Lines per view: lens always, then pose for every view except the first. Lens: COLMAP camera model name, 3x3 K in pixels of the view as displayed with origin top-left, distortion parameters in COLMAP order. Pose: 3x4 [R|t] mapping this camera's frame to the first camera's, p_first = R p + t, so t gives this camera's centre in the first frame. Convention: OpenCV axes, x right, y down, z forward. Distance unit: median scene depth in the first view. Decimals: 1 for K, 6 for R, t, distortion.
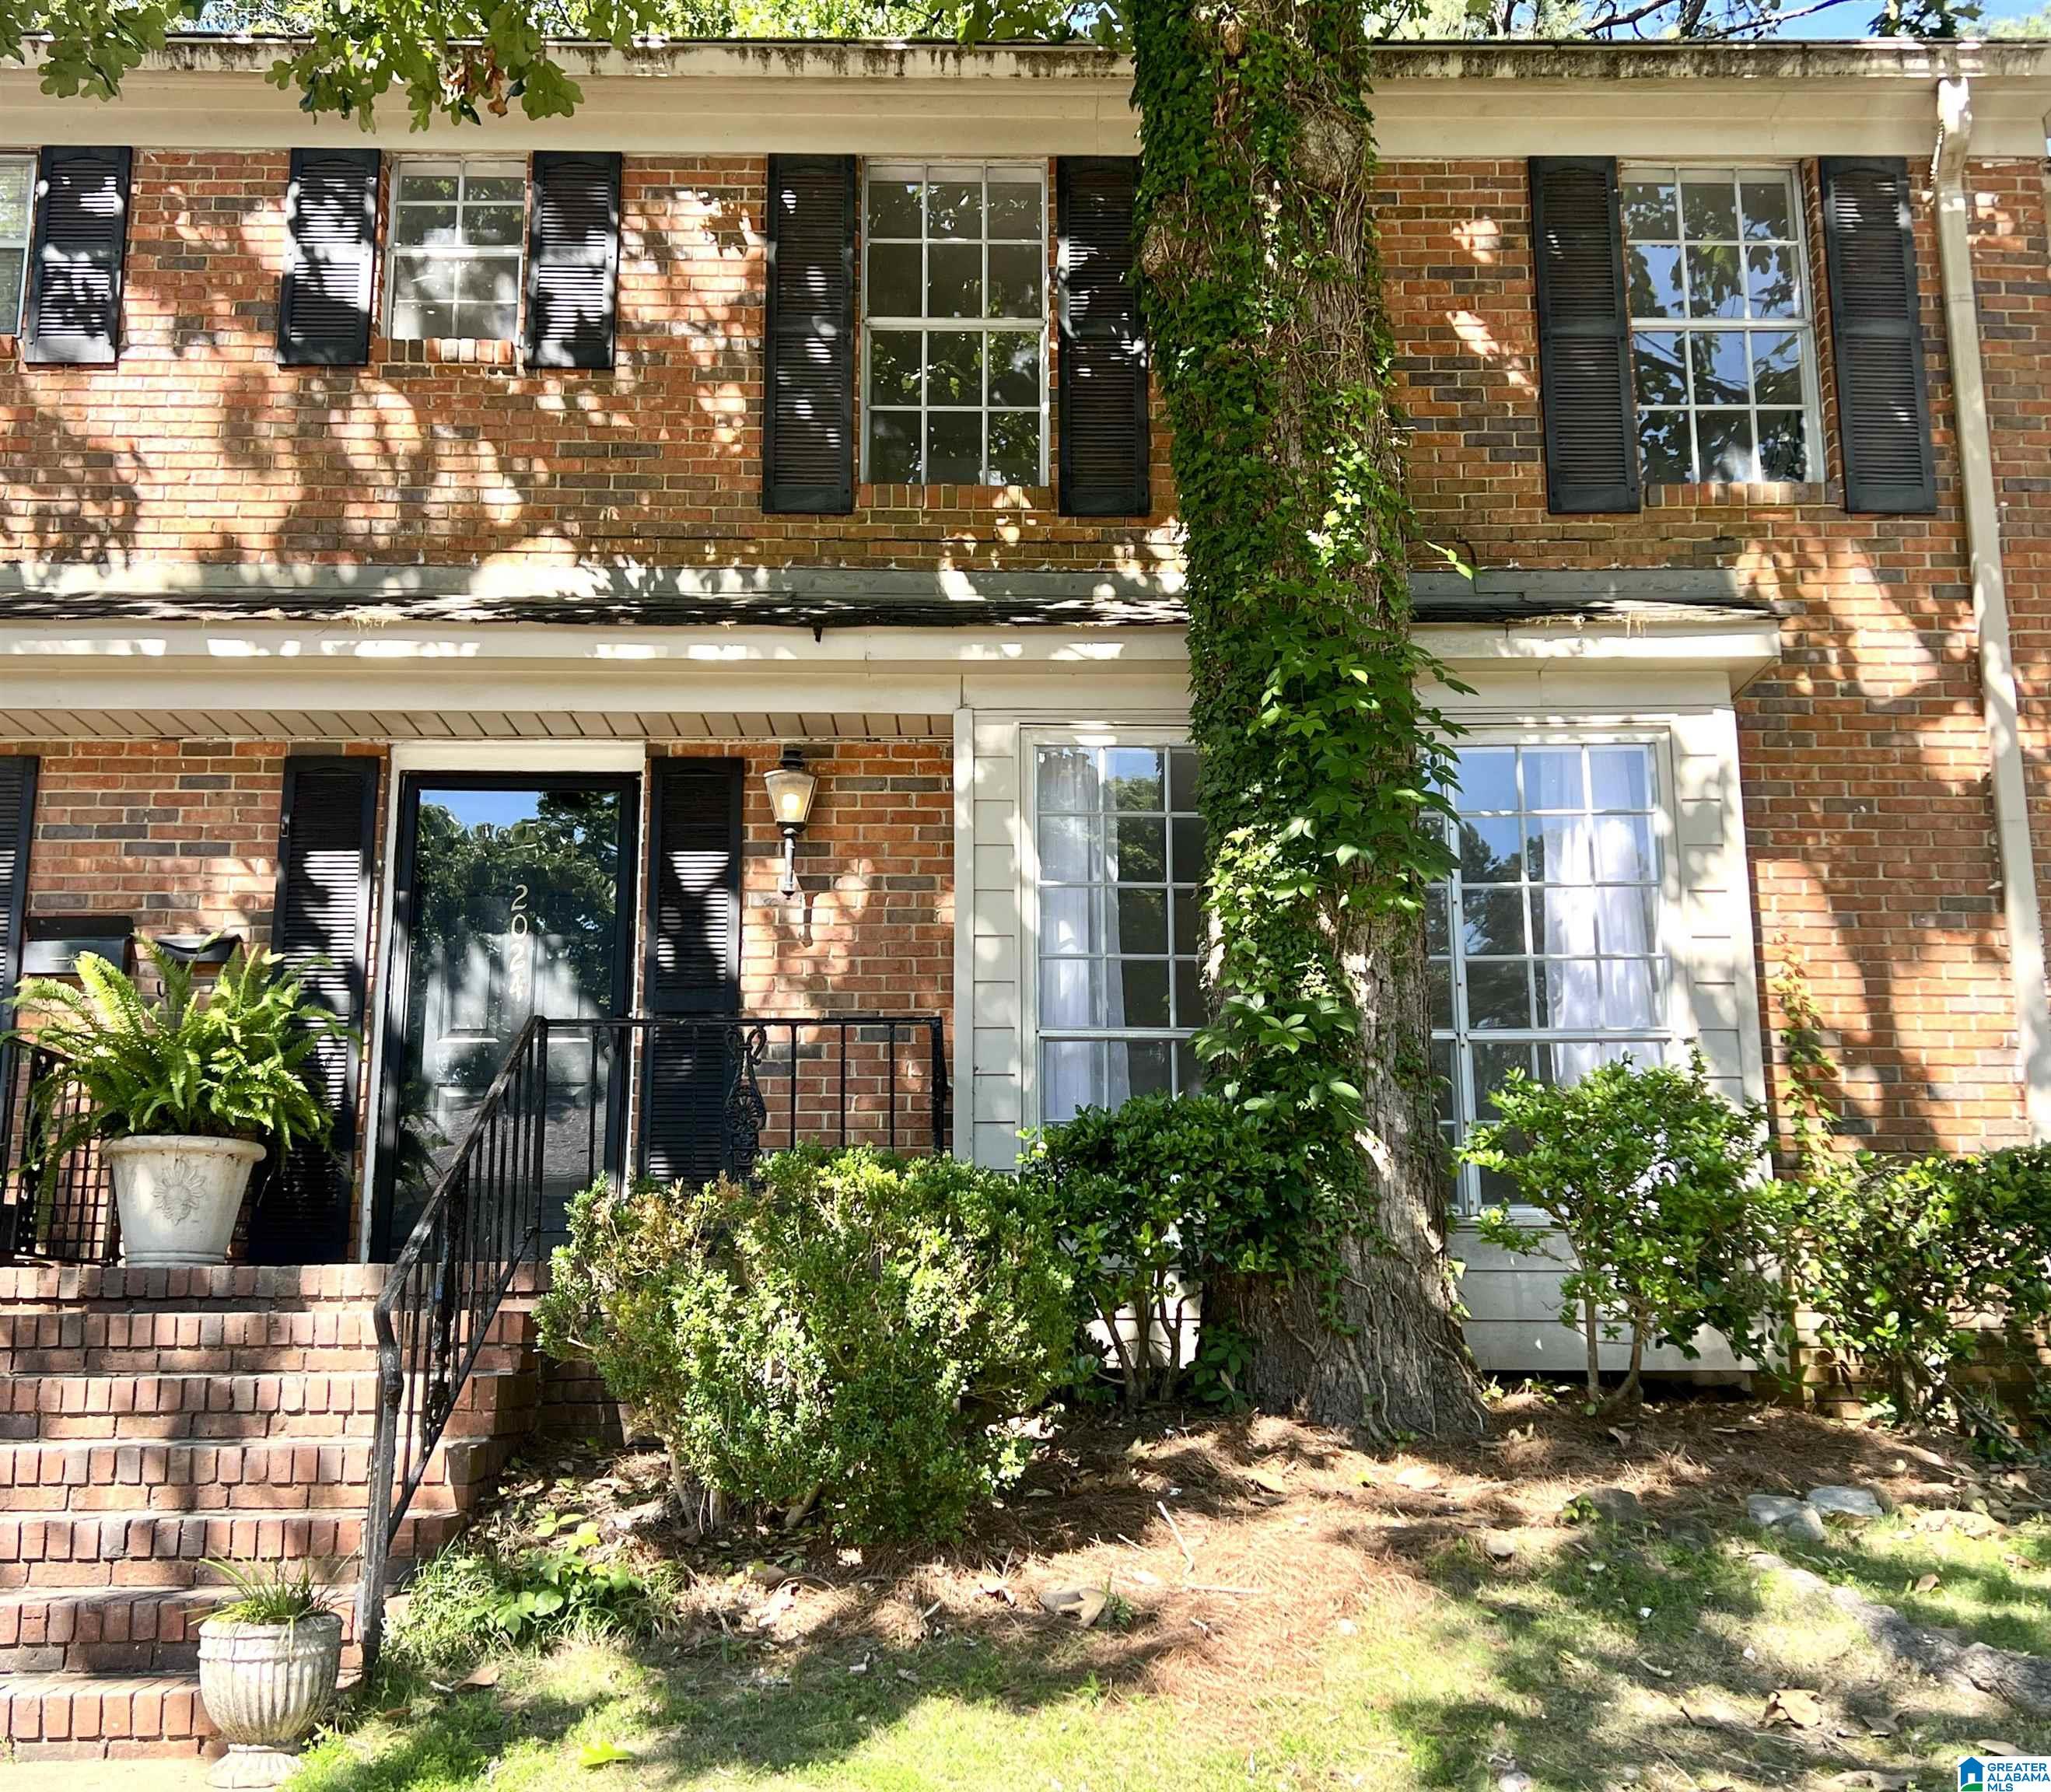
lens RADIAL K [[2232.1, 0, 1026.1], [0, 2232.1, 899.9], [0, 0, 1]] dist [0.024268, 0.000000]
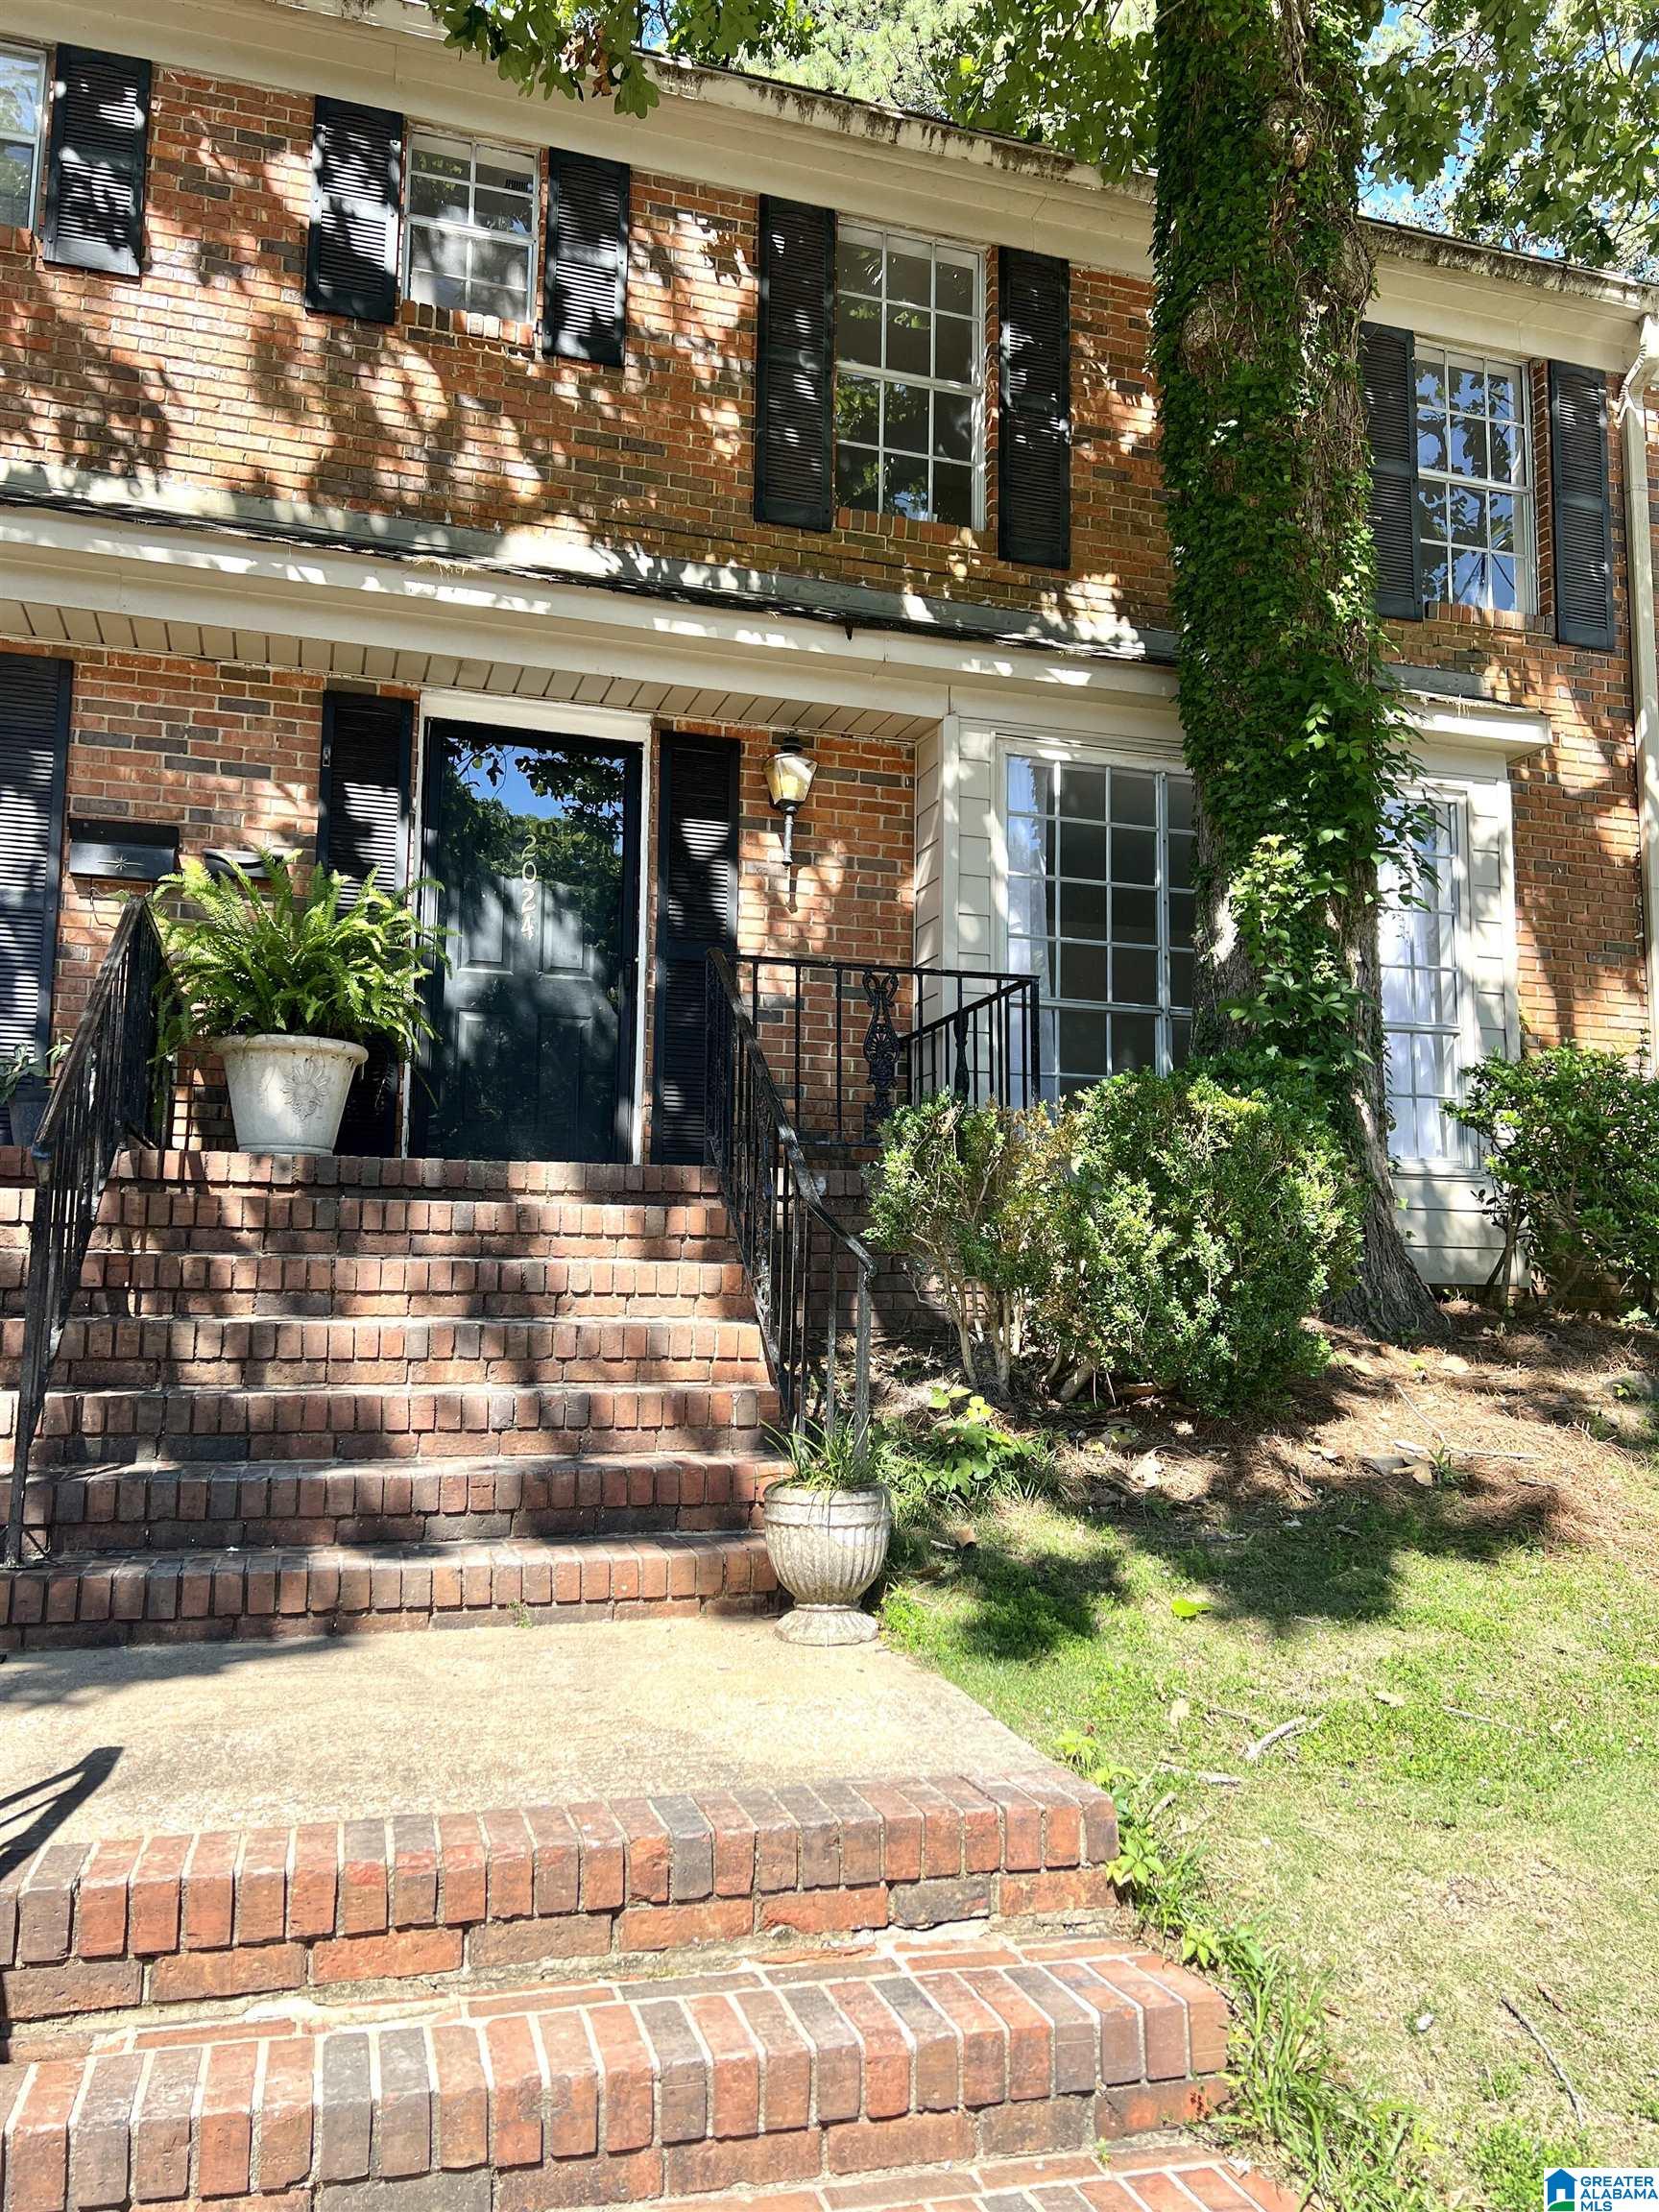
lens RADIAL K [[1676.7, 0, 828.8], [0, 1676.7, 1105.9], [0, 0, 1]] dist [0.024096, -0.020483]
pose [[0.960367, 0.049296, 0.274343, -0.304746], [-0.076051, 0.993235, 0.087754, 0.042291], [-0.268162, -0.105140, 0.957619, 0.149817]]
